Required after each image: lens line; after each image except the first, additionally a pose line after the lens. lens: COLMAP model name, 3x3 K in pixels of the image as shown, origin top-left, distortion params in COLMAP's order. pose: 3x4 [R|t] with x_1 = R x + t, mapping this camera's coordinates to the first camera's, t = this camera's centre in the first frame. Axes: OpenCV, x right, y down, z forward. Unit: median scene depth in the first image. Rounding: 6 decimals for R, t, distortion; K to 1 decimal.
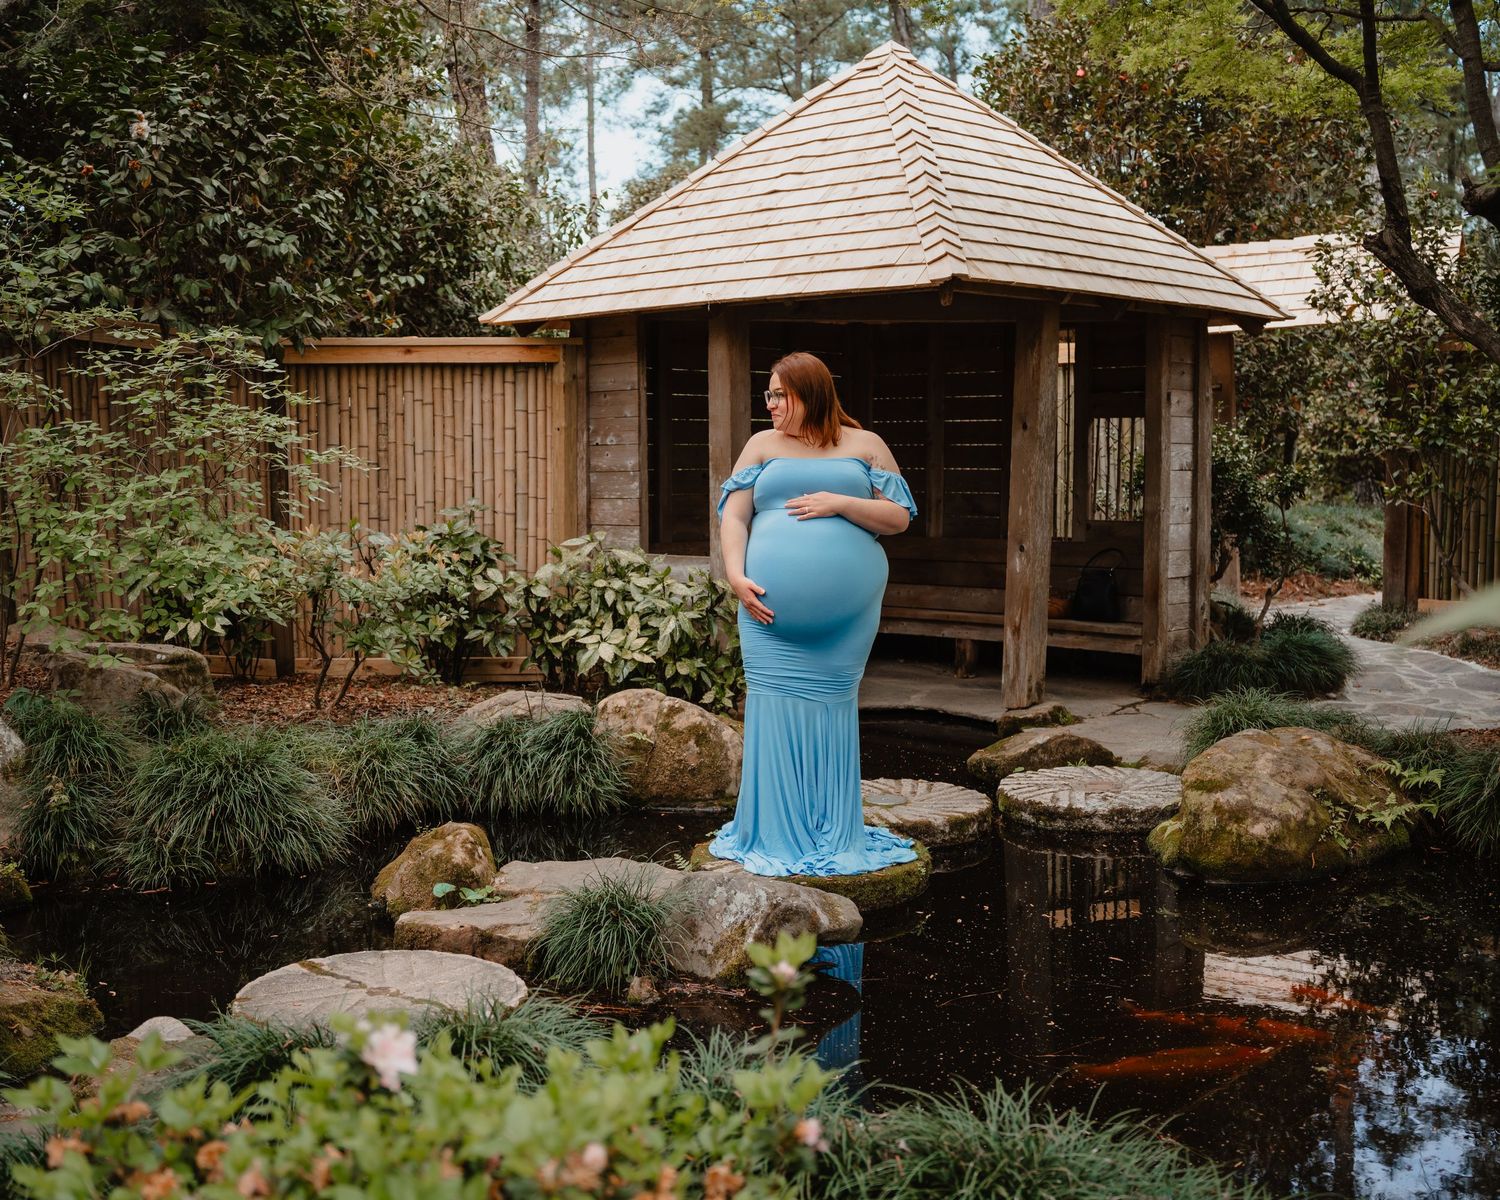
lens RADIAL K [[1781.1, 0, 645.1], [0, 1781.1, 617.9], [0, 0, 1]] dist [-0.050003, 0.000000]
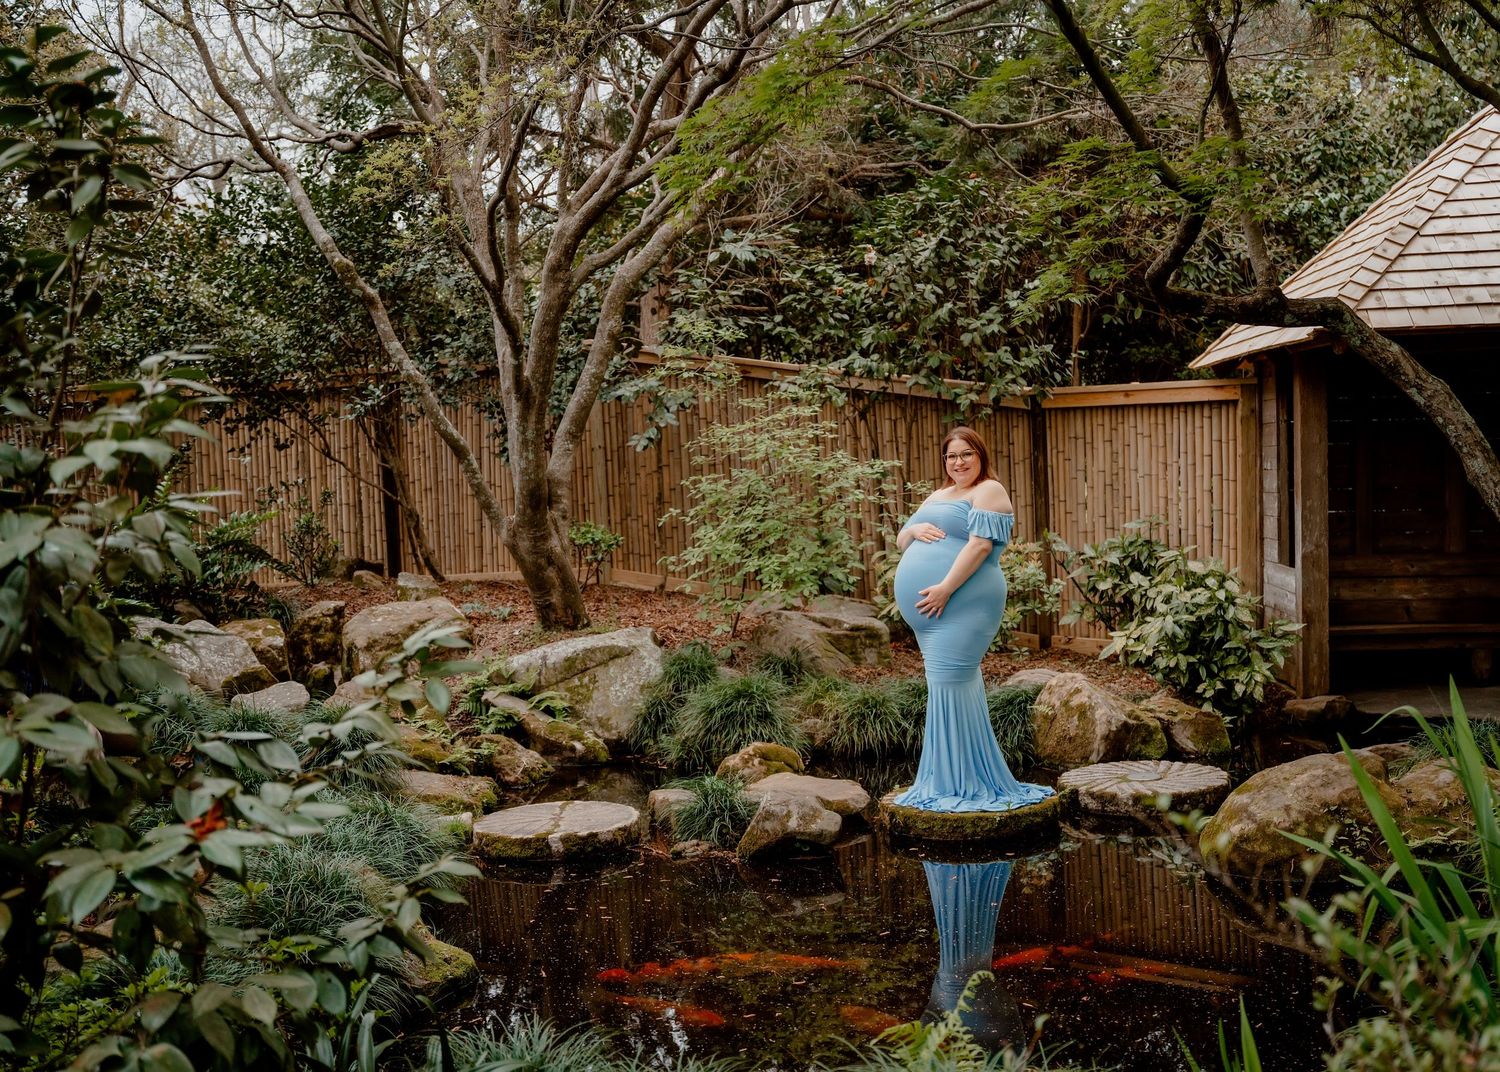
lens RADIAL K [[1714.6, 0, 754.7], [0, 1714.6, 544.8], [0, 0, 1]] dist [-0.014179, 0.000000]
pose [[0.664523, 0.026310, -0.746805, 0.660055], [-0.045146, 0.998968, -0.004978, -0.030536], [0.745903, 0.037023, 0.665025, 0.012563]]
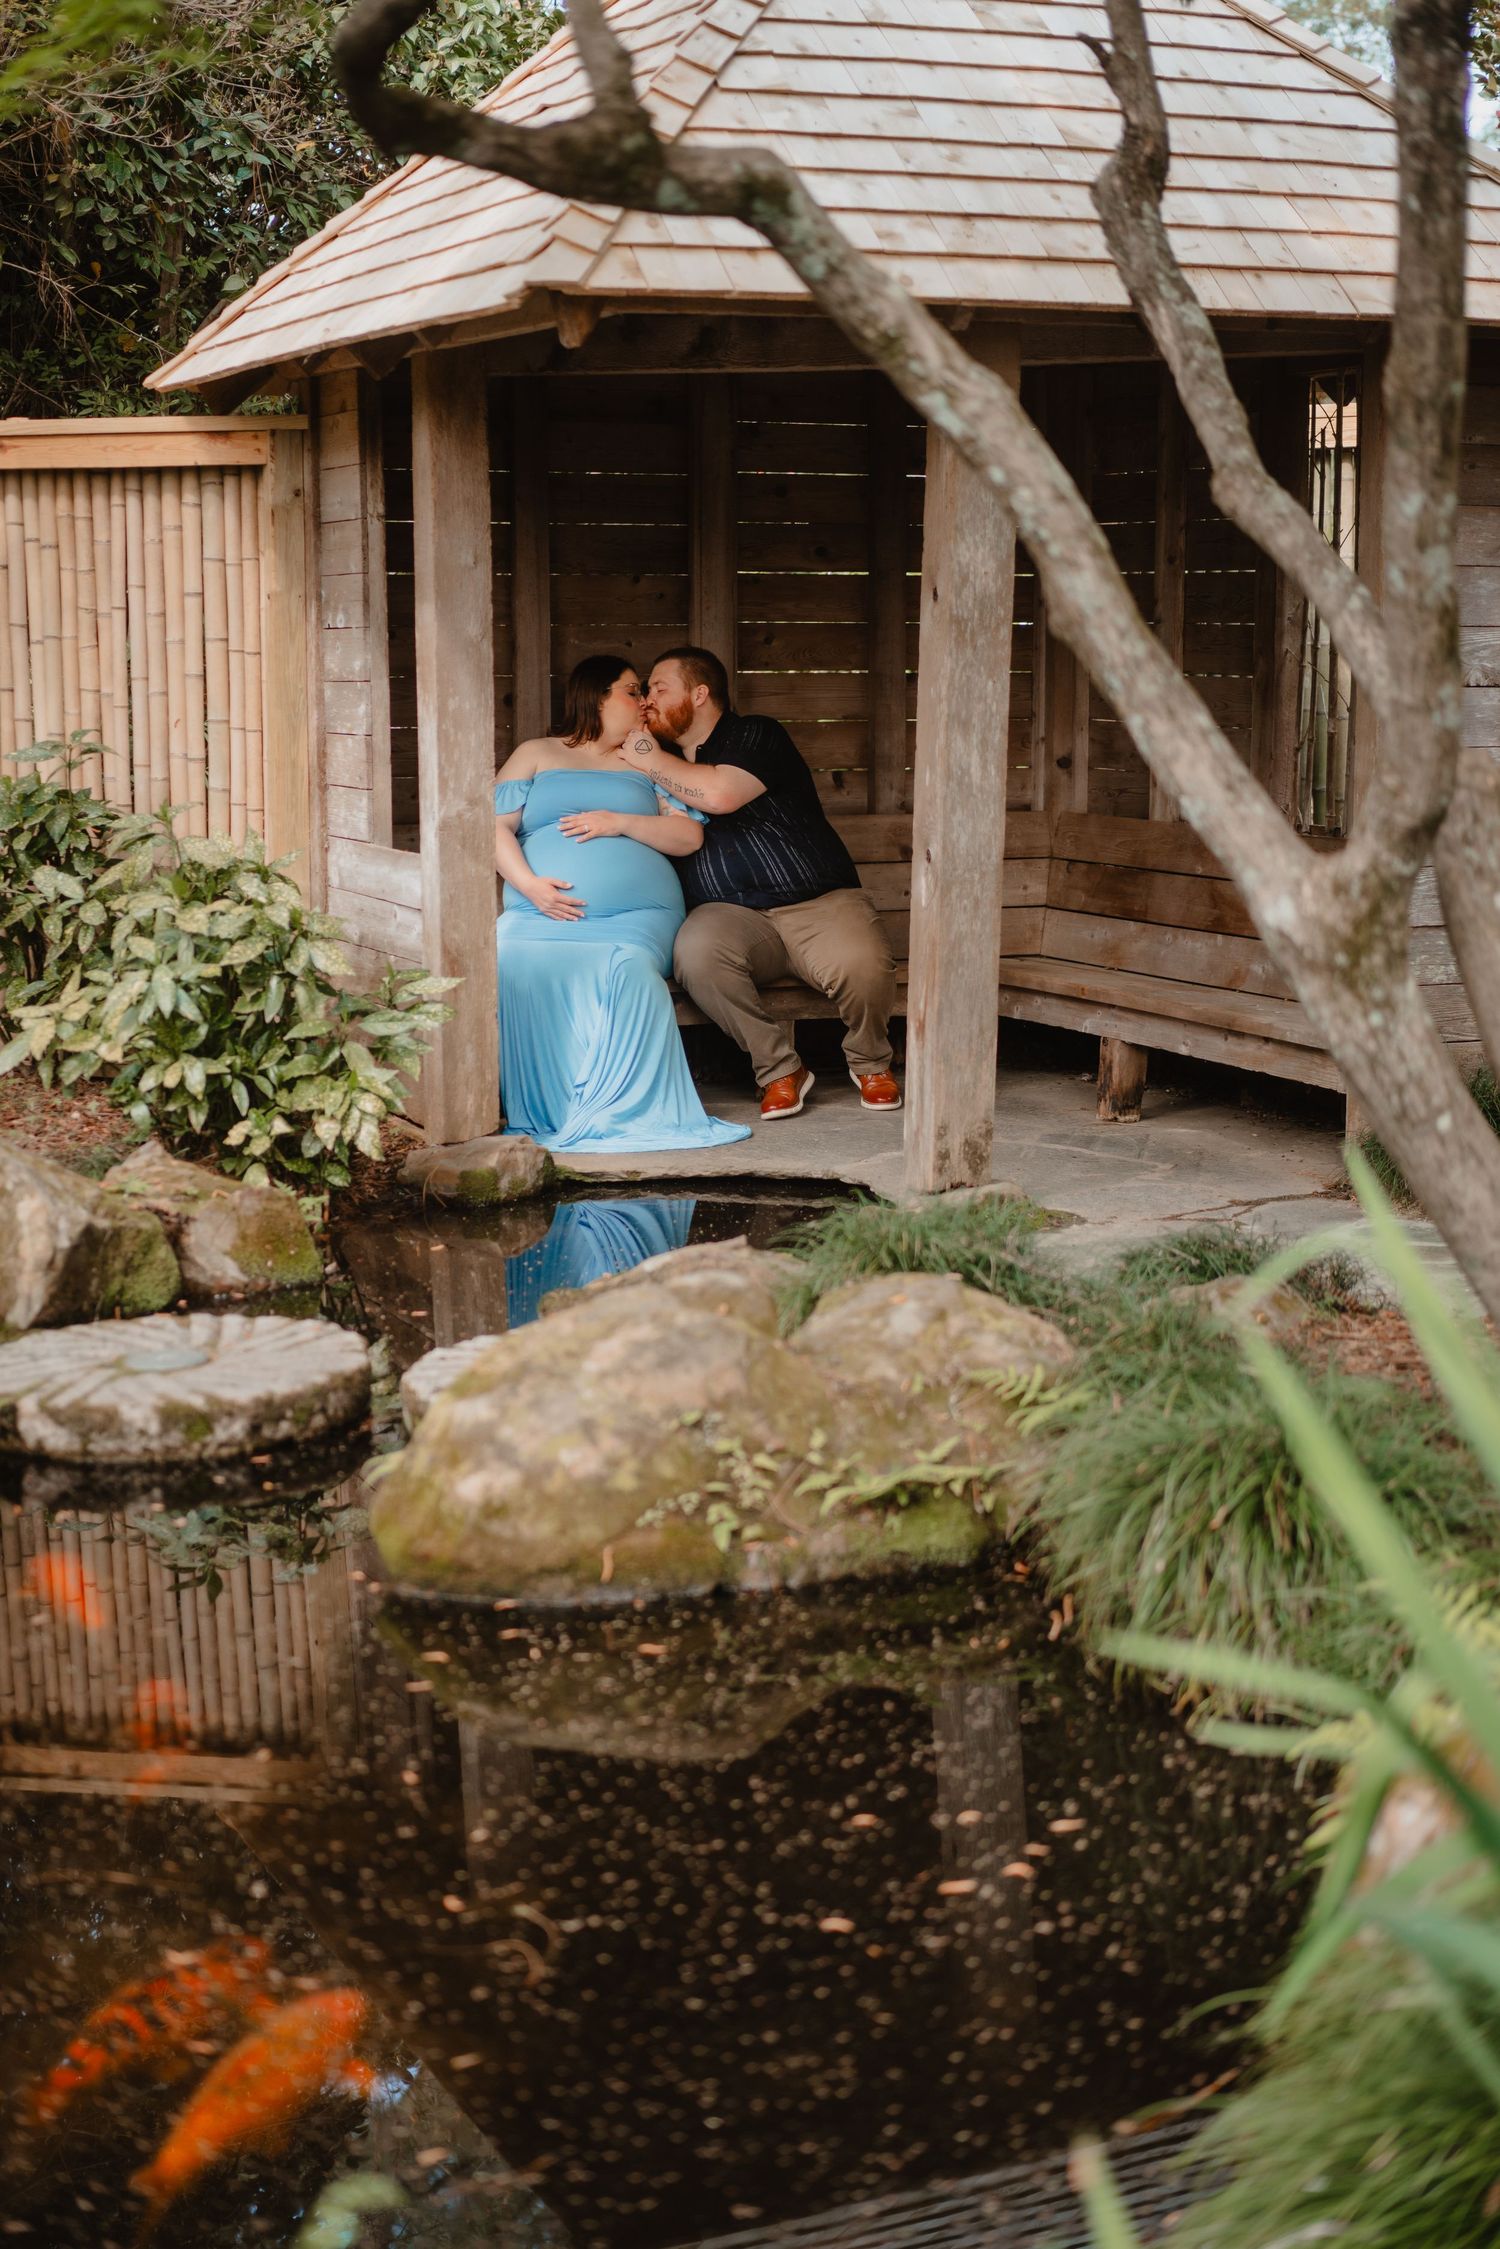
lens RADIAL K [[3510.9, 0, 771.6], [0, 3510.9, 1145.3], [0, 0, 1]] dist [-0.006847, 0.000000]
pose [[0.934776, 0.055833, -0.350822, 0.508255], [-0.033954, 0.997093, 0.068214, -0.024738], [0.353610, -0.051853, 0.933955, 0.110756]]
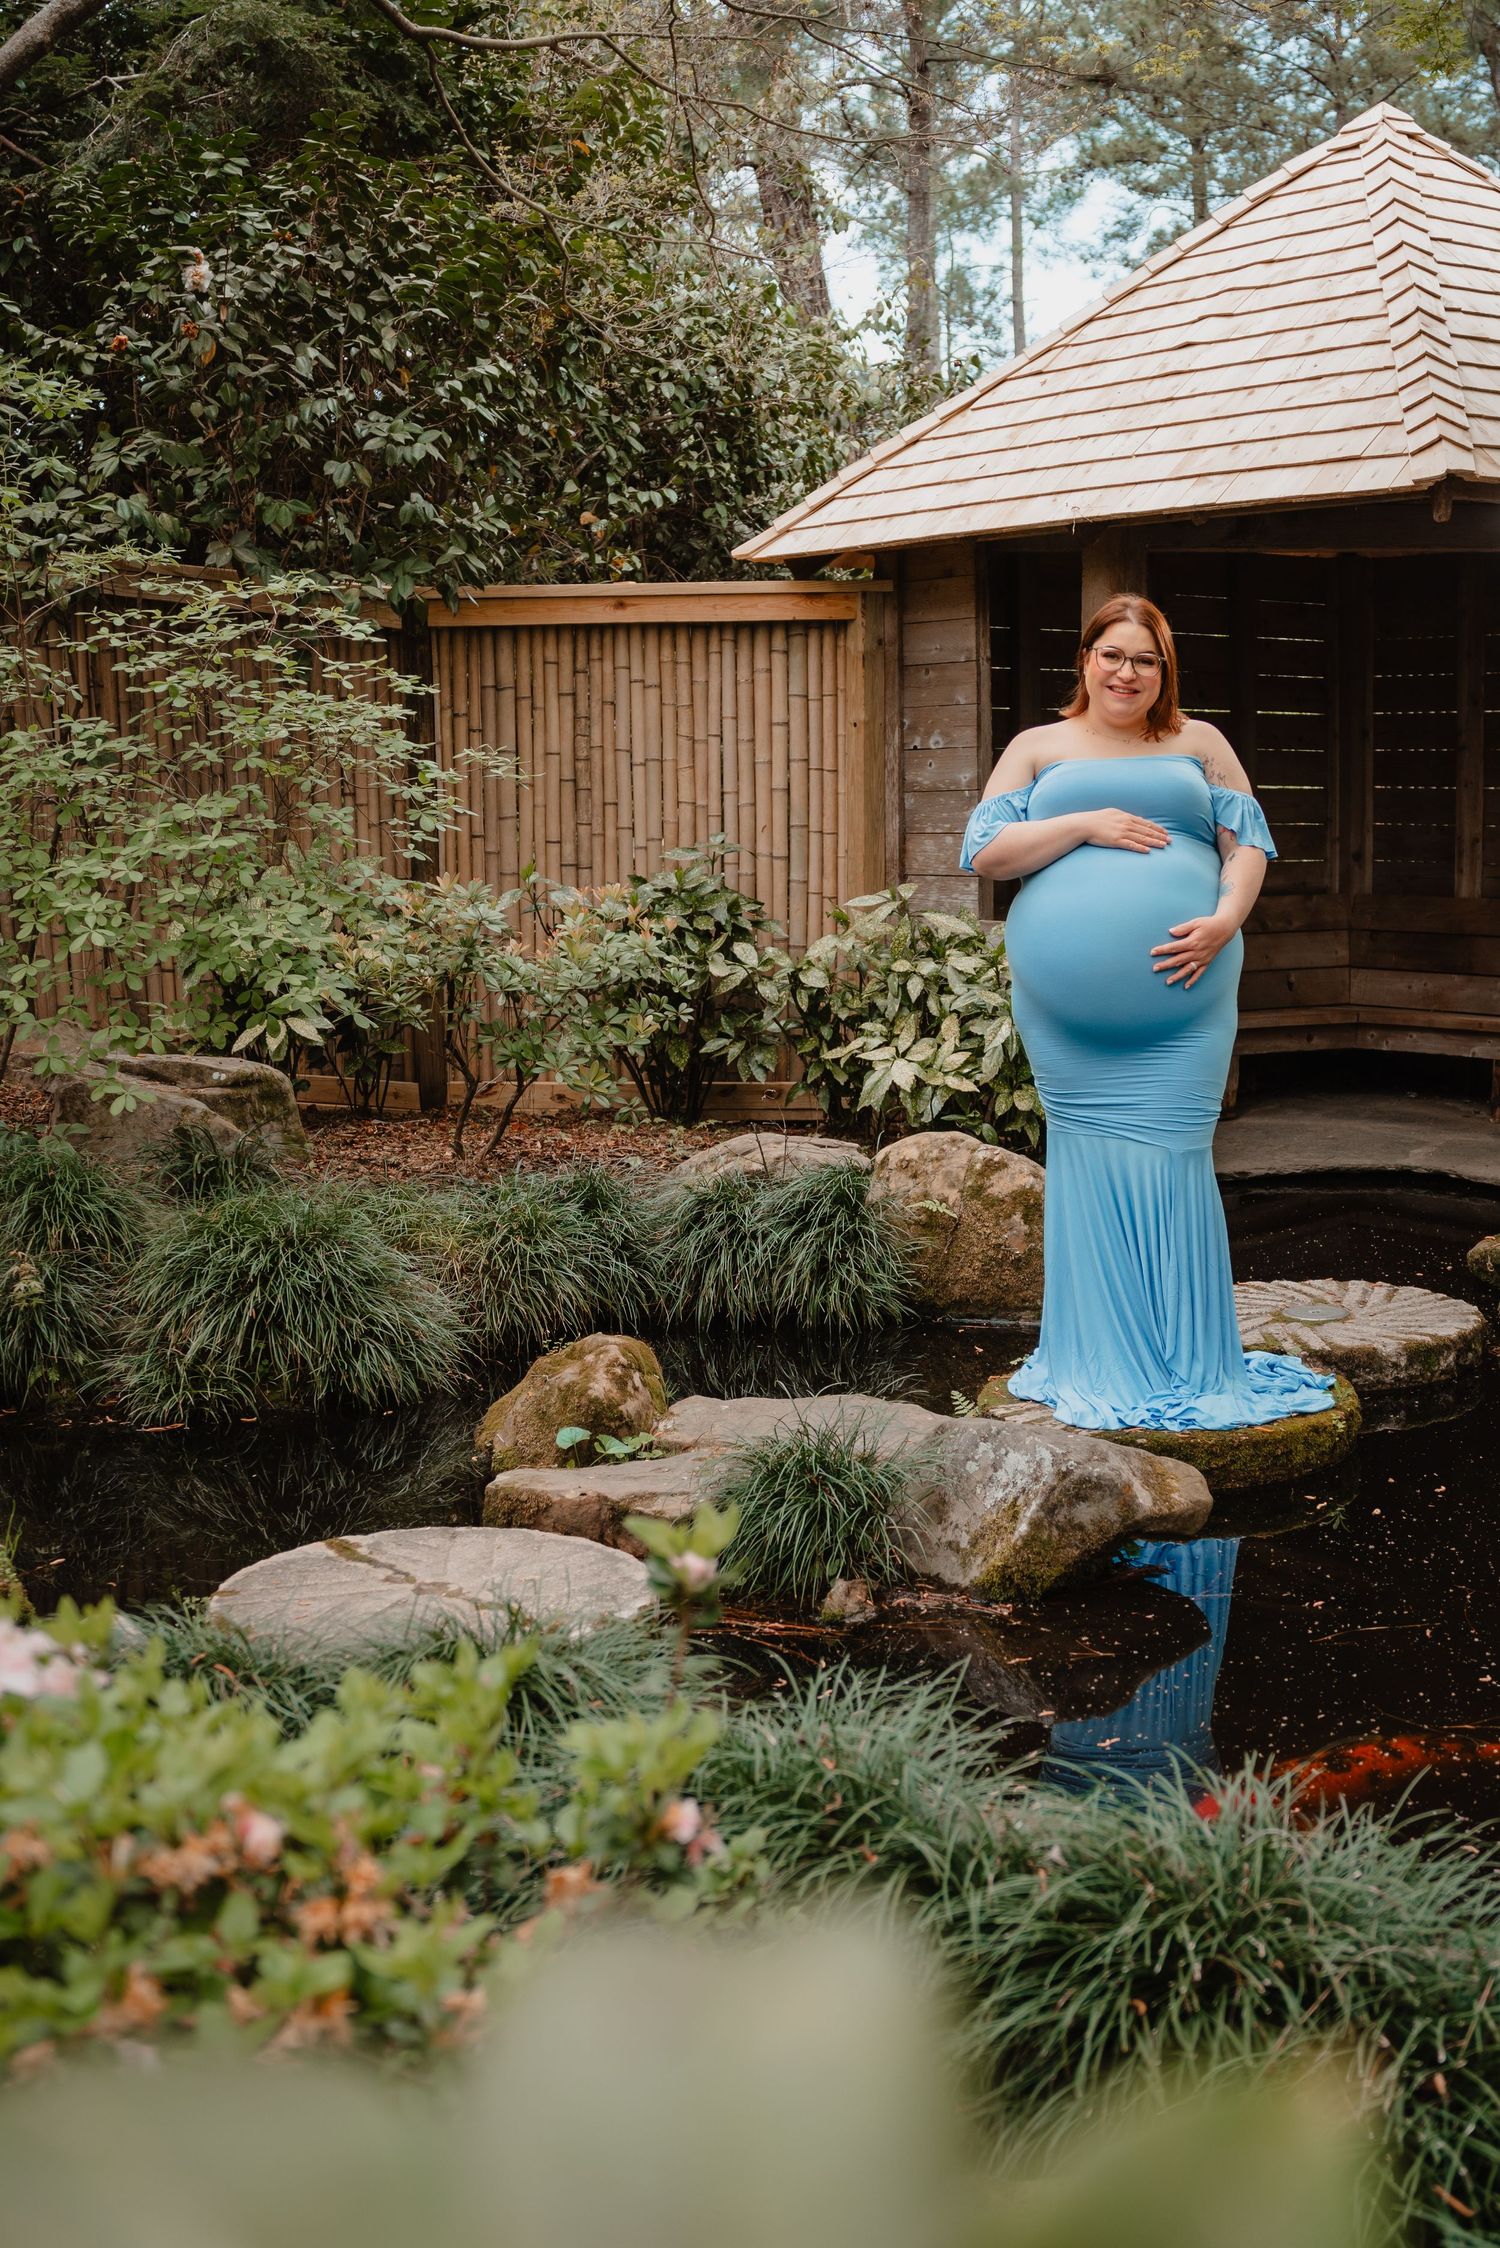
lens RADIAL K [[2772.5, 0, 737.0], [0, 2772.5, 1156.4], [0, 0, 1]] dist [-0.151407, 0.000000]
pose [[0.990507, 0.011973, -0.136938, 0.052363], [-0.005633, 0.998898, 0.046587, 0.002691], [0.137345, -0.045373, 0.989483, 0.013380]]
